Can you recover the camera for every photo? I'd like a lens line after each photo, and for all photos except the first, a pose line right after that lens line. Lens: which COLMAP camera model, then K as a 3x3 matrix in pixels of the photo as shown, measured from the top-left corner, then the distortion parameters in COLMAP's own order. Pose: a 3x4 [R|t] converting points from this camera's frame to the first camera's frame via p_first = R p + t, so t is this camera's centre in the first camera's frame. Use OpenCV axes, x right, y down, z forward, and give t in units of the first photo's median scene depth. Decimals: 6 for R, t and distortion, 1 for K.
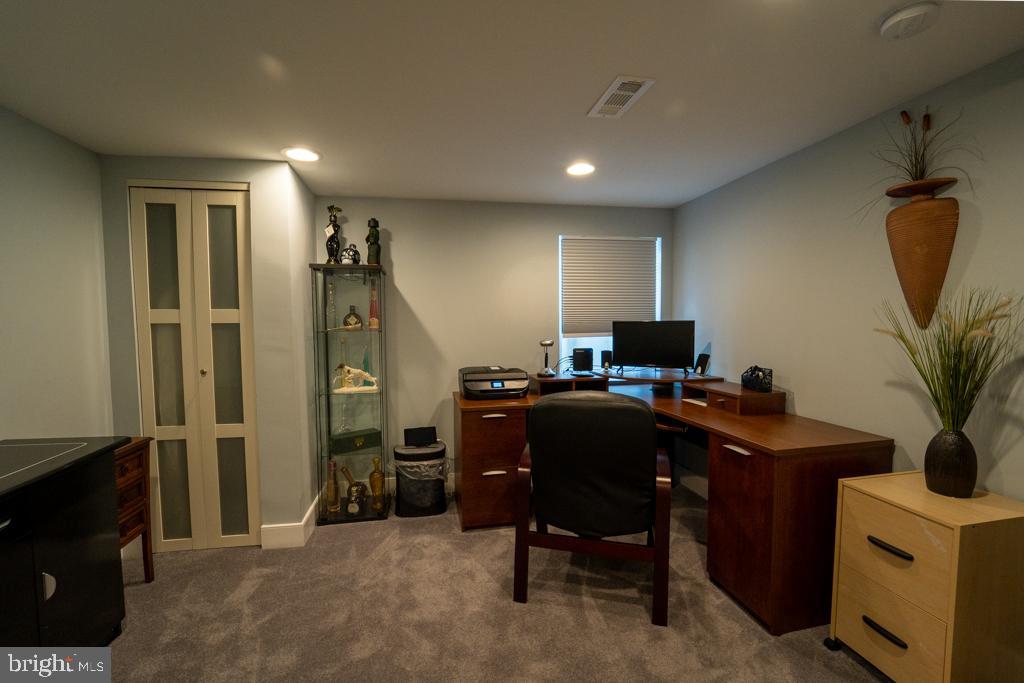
lens RADIAL K [[439.4, 0, 509.6], [0, 439.4, 343.8], [0, 0, 1]] dist [-0.018878, 0.000196]
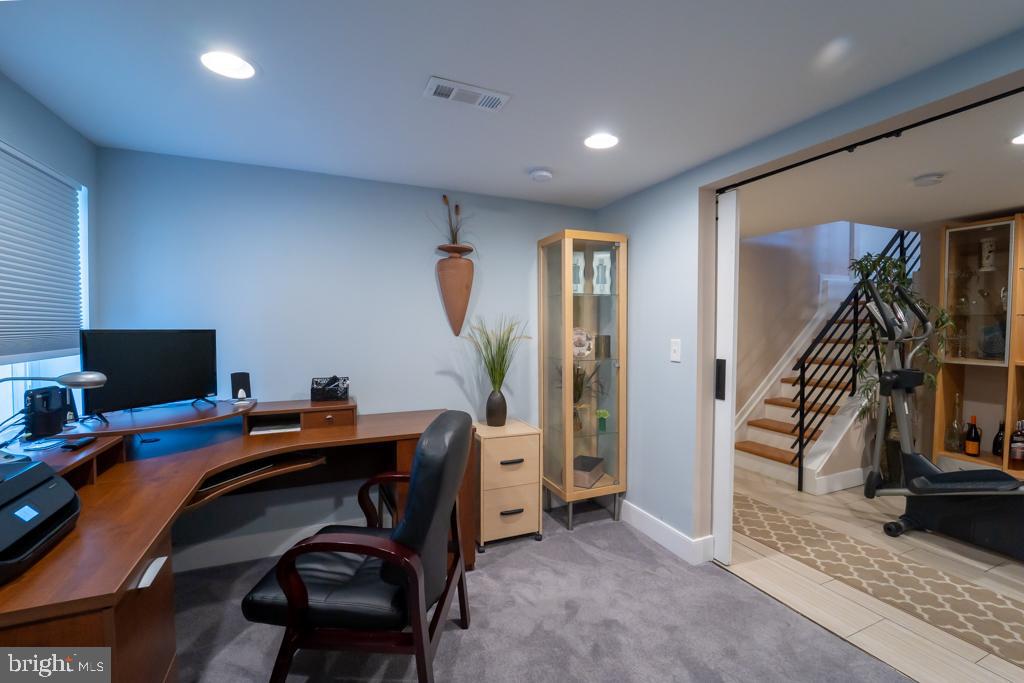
lens RADIAL K [[439.4, 0, 509.6], [0, 439.4, 343.8], [0, 0, 1]] dist [-0.018878, 0.000196]
pose [[-0.215964, -0.045194, 0.975355, -0.716016], [0.037285, 0.997818, 0.054490, -0.087639], [-0.975689, 0.048134, -0.213808, 1.168881]]
